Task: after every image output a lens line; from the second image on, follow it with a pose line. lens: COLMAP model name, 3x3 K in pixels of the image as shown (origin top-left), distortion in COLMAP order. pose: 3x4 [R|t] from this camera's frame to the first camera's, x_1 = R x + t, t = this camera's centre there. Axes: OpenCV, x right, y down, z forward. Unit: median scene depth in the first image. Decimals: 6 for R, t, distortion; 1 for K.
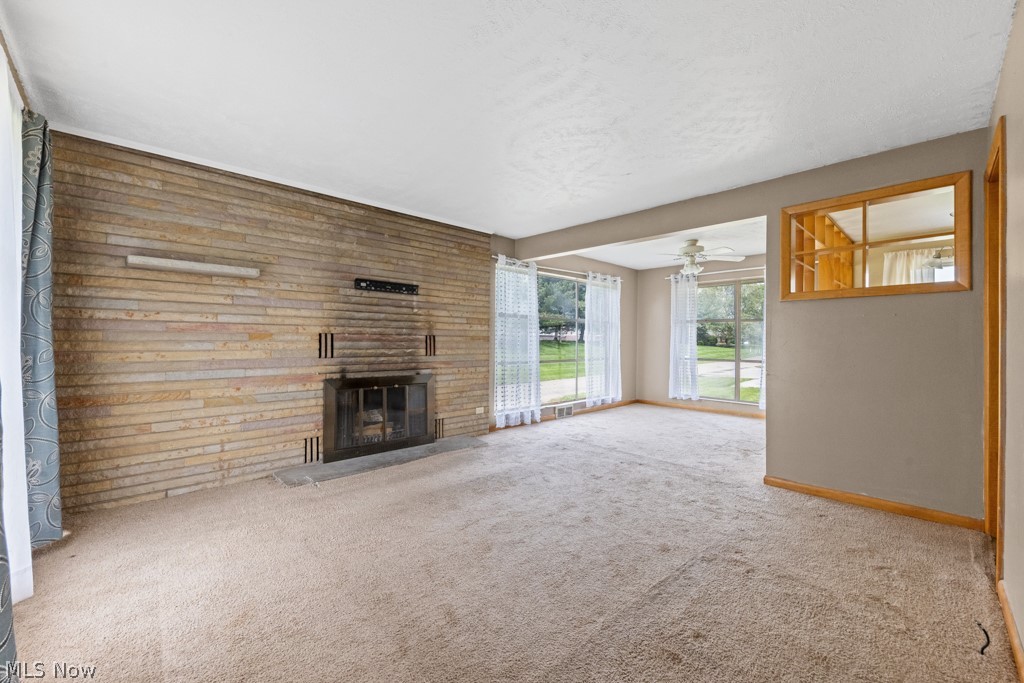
lens RADIAL K [[409.3, 0, 509.2], [0, 409.3, 338.8], [0, 0, 1]] dist [0.009480, -0.004084]
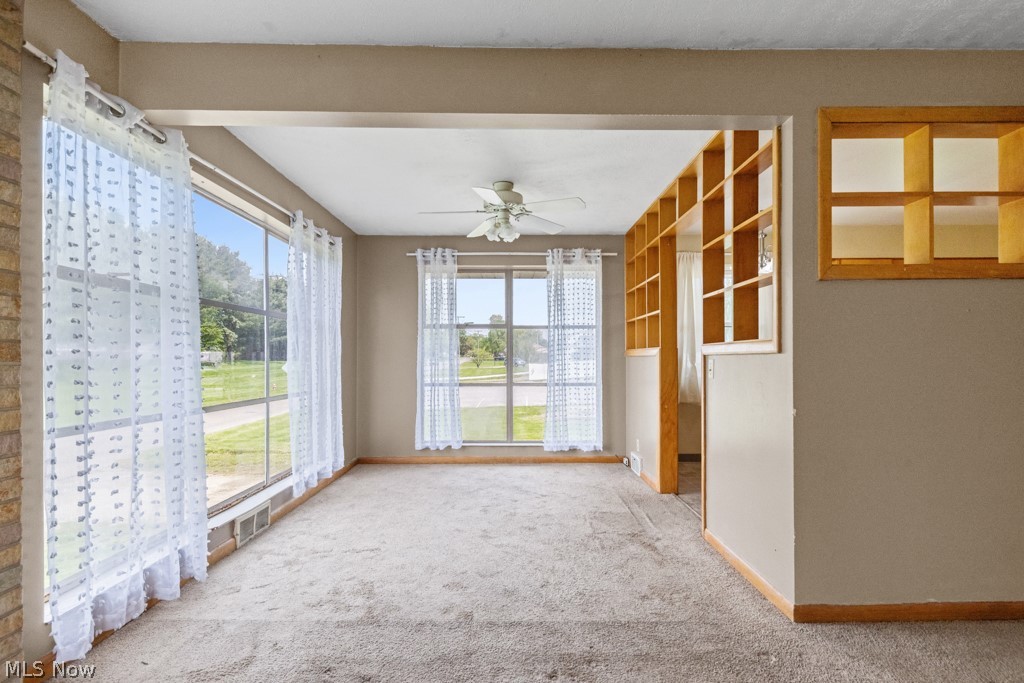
lens RADIAL K [[487.1, 0, 510.7], [0, 487.1, 360.3], [0, 0, 1]] dist [0.011039, -0.006195]
pose [[0.690230, -0.010610, 0.723512, -0.067516], [0.004169, 0.999934, 0.010687, 0.005655], [-0.723578, -0.004361, 0.690229, 0.651241]]
